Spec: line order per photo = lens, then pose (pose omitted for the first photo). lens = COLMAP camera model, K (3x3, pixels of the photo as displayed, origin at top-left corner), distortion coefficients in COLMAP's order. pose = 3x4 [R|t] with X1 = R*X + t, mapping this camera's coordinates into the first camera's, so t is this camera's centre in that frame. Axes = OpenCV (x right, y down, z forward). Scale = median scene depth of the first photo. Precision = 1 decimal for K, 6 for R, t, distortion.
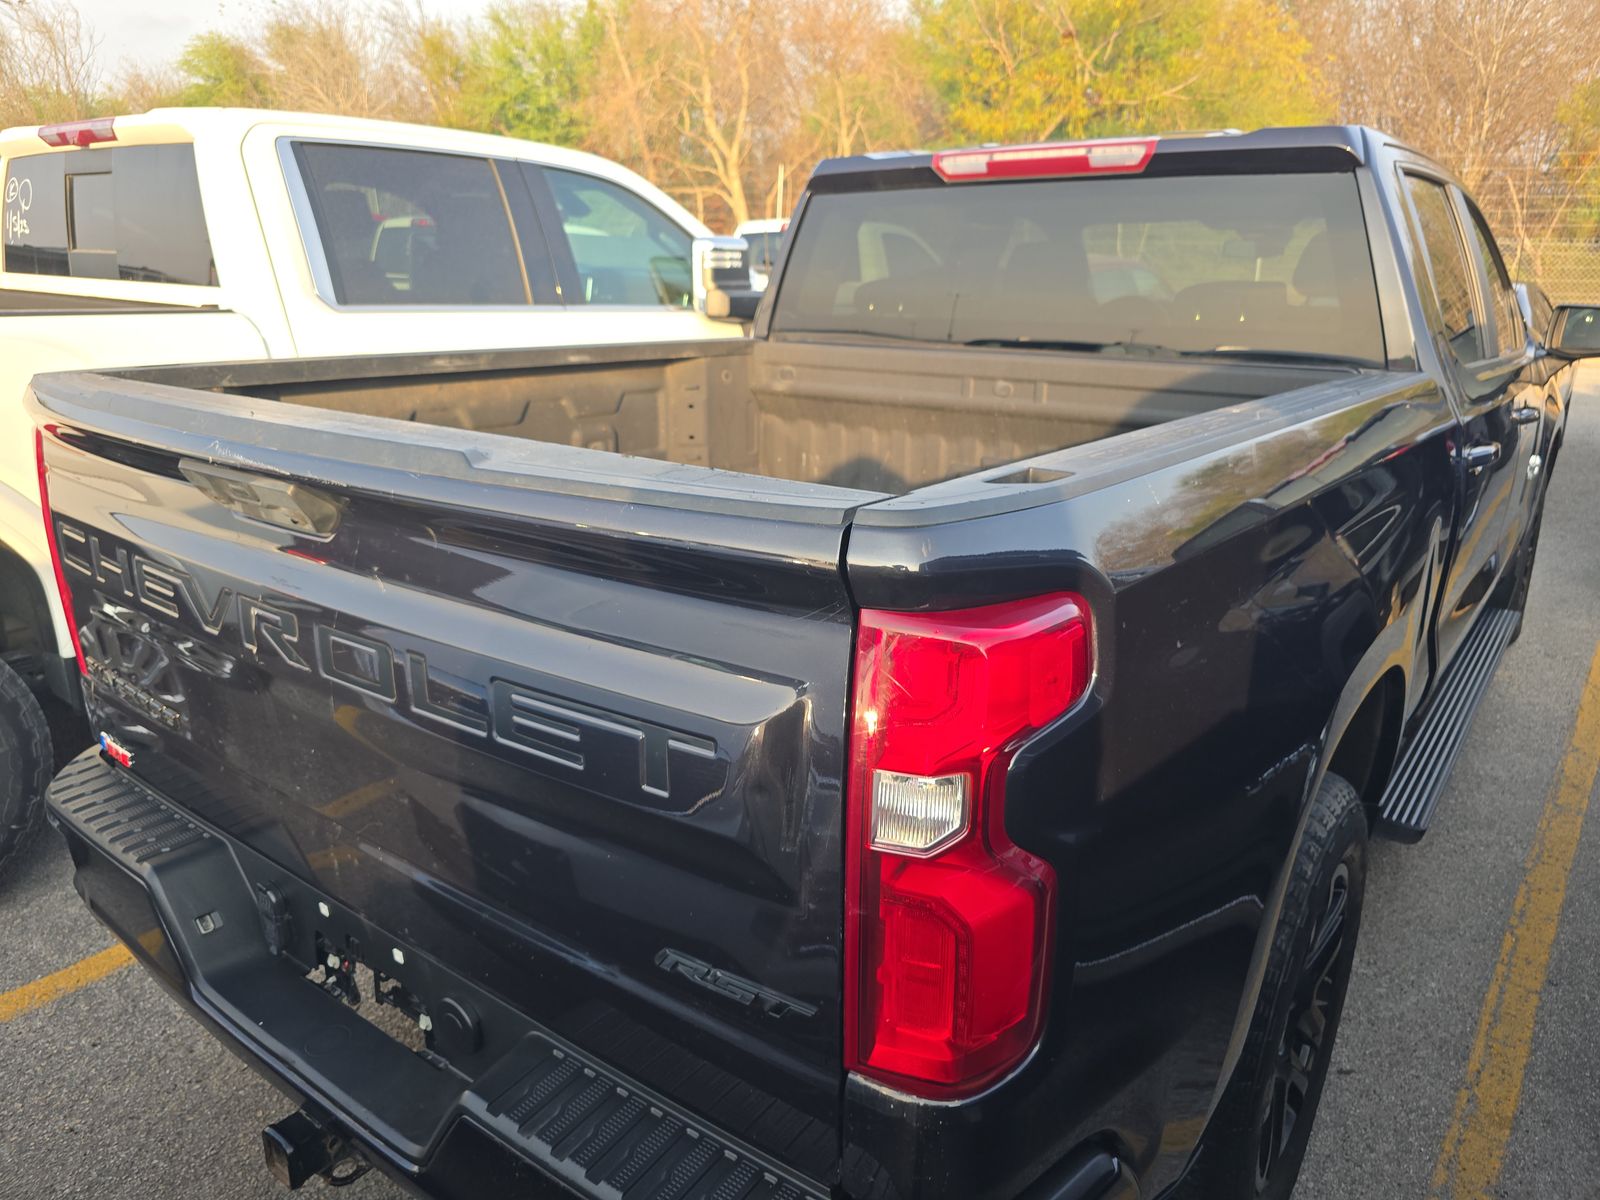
lens RADIAL K [[1118.2, 0, 797.3], [0, 1118.2, 597.2], [0, 0, 1]] dist [0.063131, -0.070135]
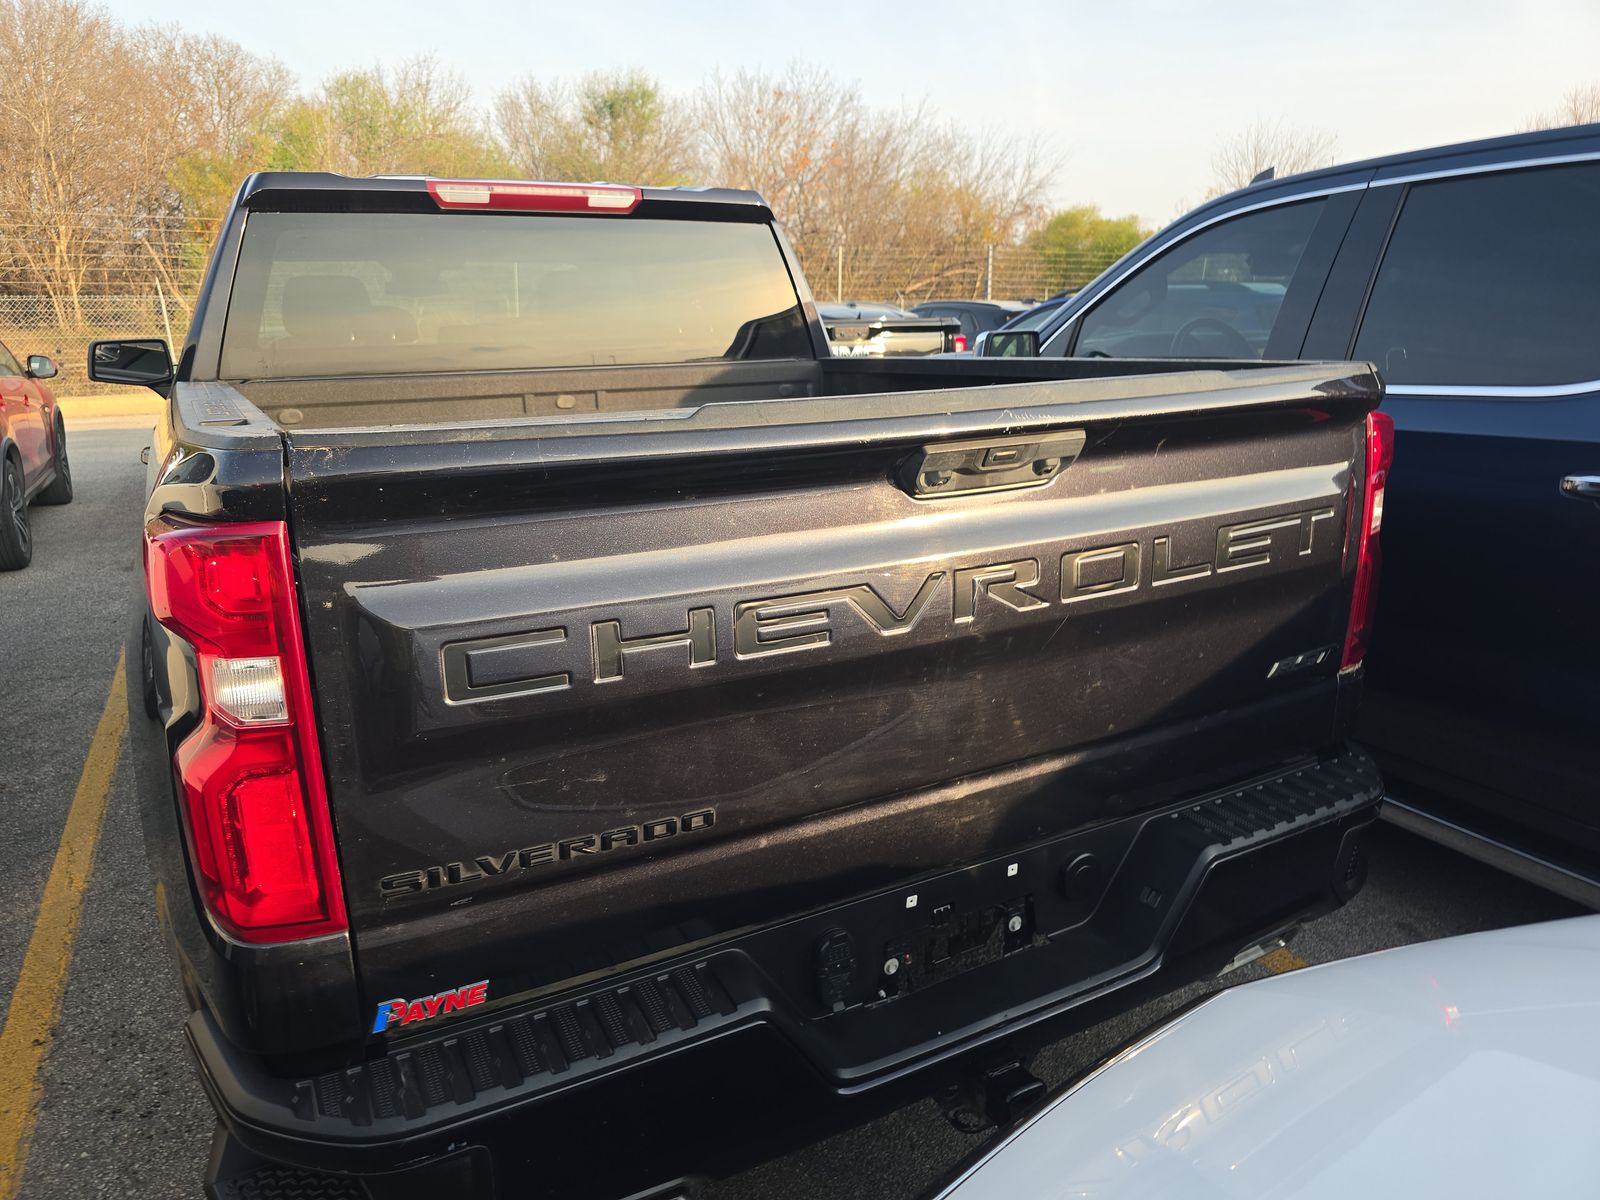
lens RADIAL K [[1118.2, 0, 797.3], [0, 1118.2, 597.2], [0, 0, 1]] dist [0.063131, -0.070135]
pose [[0.396306, -0.239107, 0.886436, -0.814620], [0.287926, 0.949154, 0.127300, -0.083721], [-0.871803, 0.204778, 0.445000, 0.382721]]
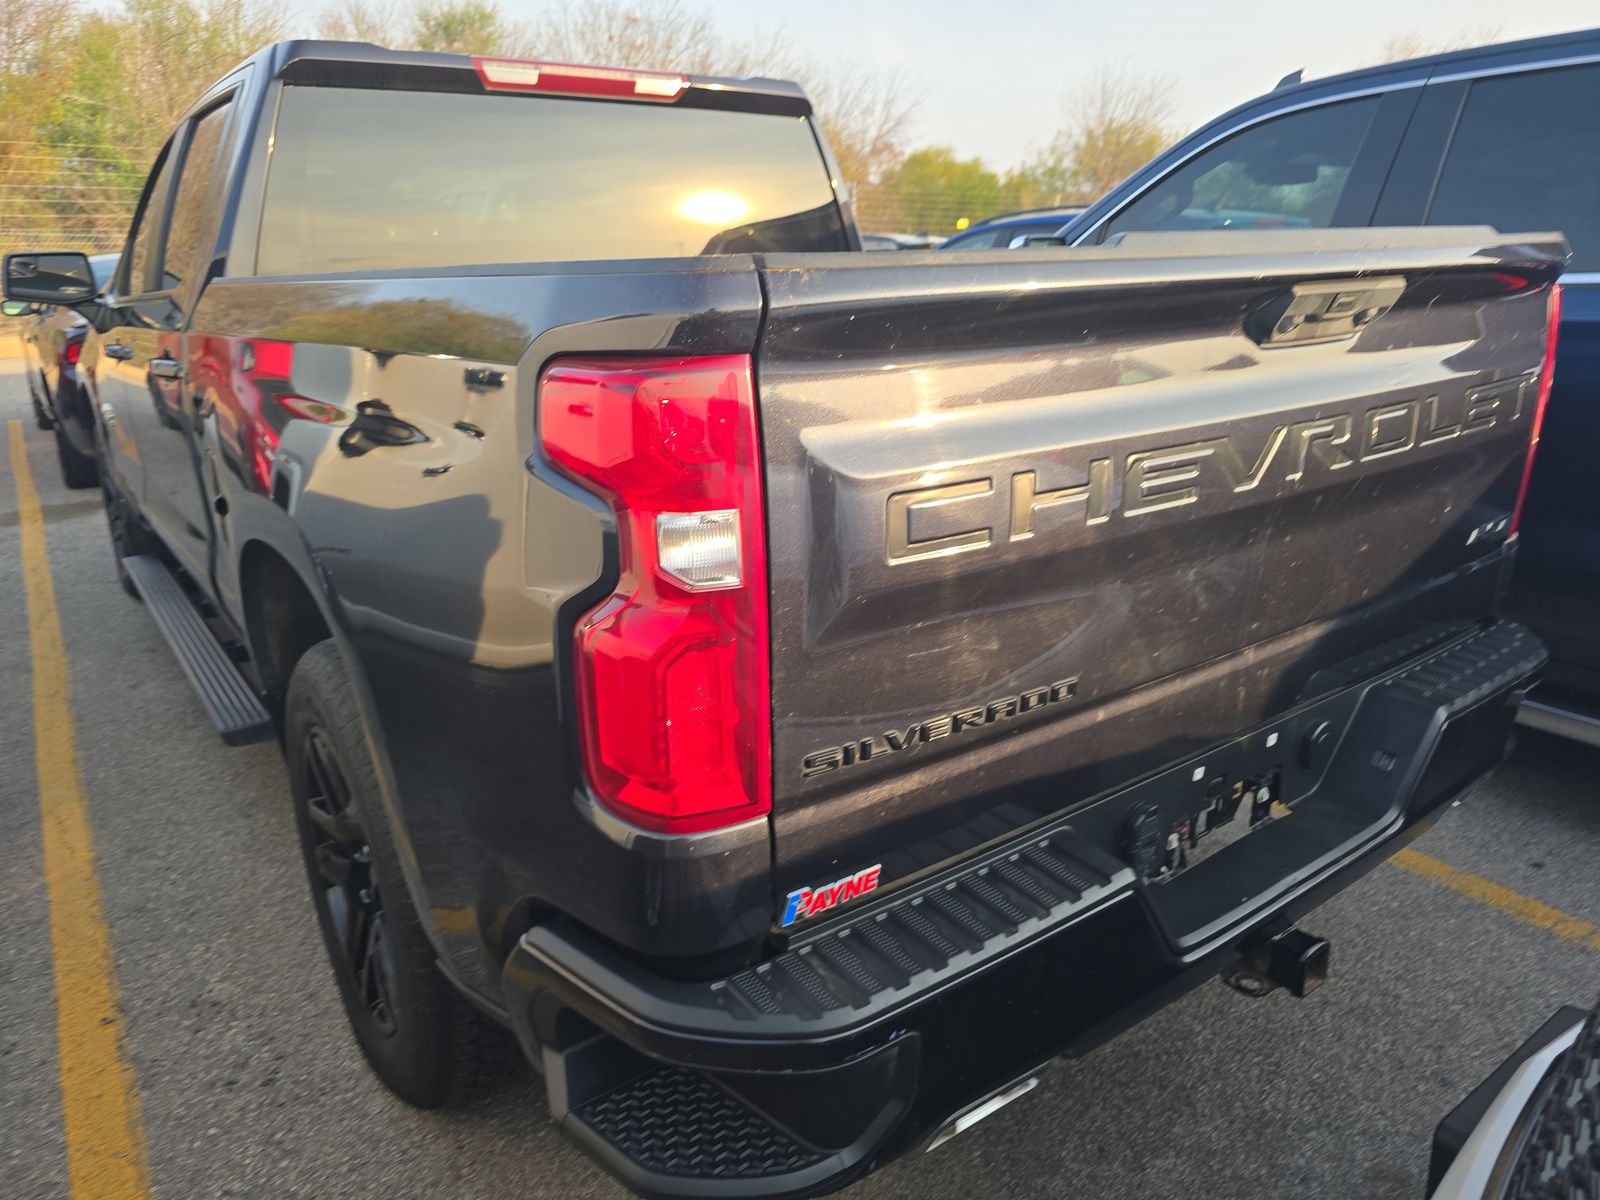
lens RADIAL K [[1122.7, 0, 800.0], [0, 1122.7, 600.0], [0, 0, 1]] dist [0.053548, -0.057815]
pose [[0.259150, -0.293465, 0.920174, -0.876468], [0.300940, 0.929828, 0.211790, -0.111581], [-0.917756, 0.222032, 0.329280, 0.621334]]
